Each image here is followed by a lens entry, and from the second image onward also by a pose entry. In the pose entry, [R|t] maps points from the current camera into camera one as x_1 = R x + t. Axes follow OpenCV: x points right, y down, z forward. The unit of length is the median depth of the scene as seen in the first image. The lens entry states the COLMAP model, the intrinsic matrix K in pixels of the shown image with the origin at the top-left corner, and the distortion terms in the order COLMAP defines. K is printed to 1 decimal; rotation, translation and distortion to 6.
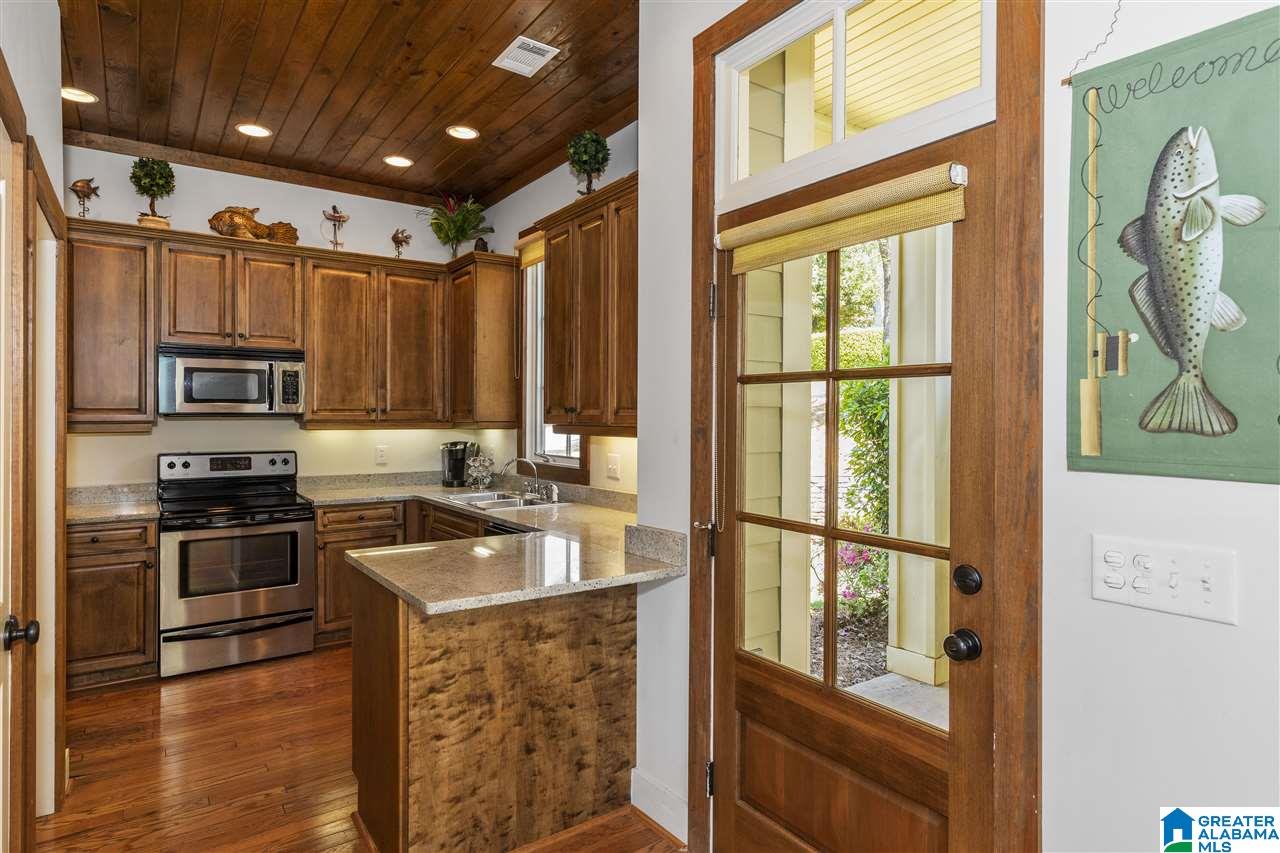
lens RADIAL K [[706.5, 0, 642.8], [0, 706.5, 417.5], [0, 0, 1]] dist [0.000168, -0.000058]
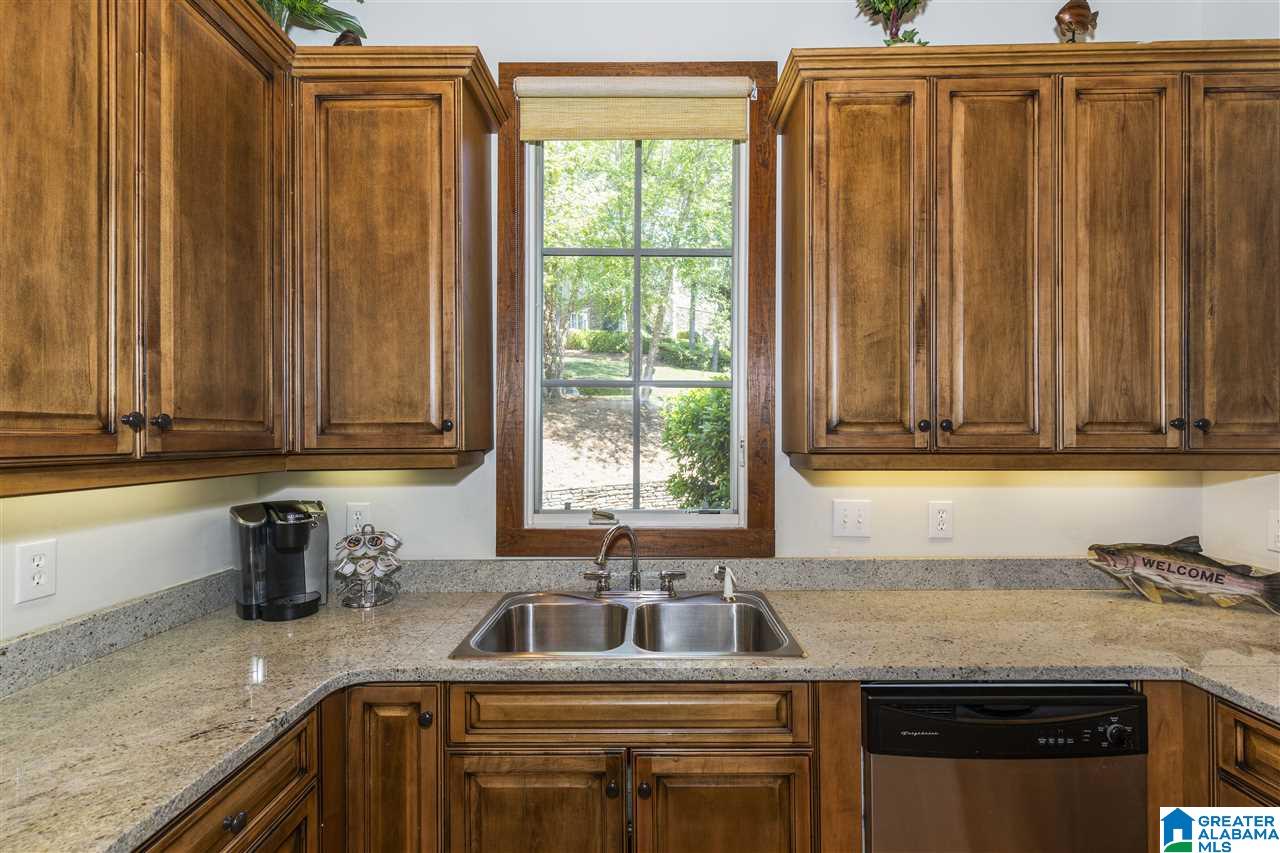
lens RADIAL K [[578.6, 0, 641.8], [0, 578.6, 436.3], [0, 0, 1]] dist [0.002769, 0.000082]
pose [[0.584977, -0.002861, 0.811045, -0.483291], [0.006357, 0.999979, -0.001058, -0.002713], [-0.811025, 0.005775, 0.584983, 0.746945]]
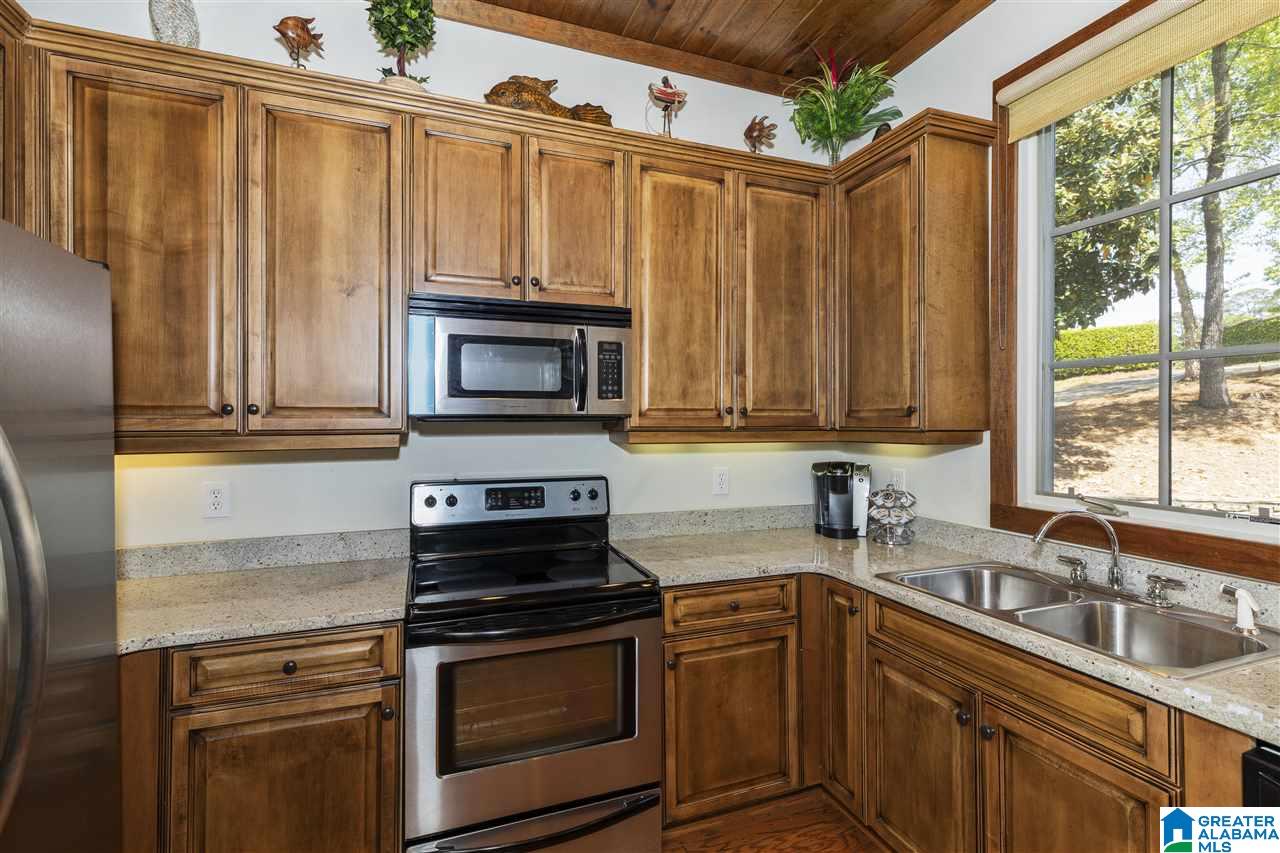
lens RADIAL K [[578.6, 0, 637.0], [0, 578.6, 420.7], [0, 0, 1]] dist [0.002769, 0.000082]
pose [[0.964623, 0.000232, -0.263634, -0.350977], [-0.000724, 0.999998, -0.001767, -0.001283], [0.263634, 0.001895, 0.964621, 0.545800]]
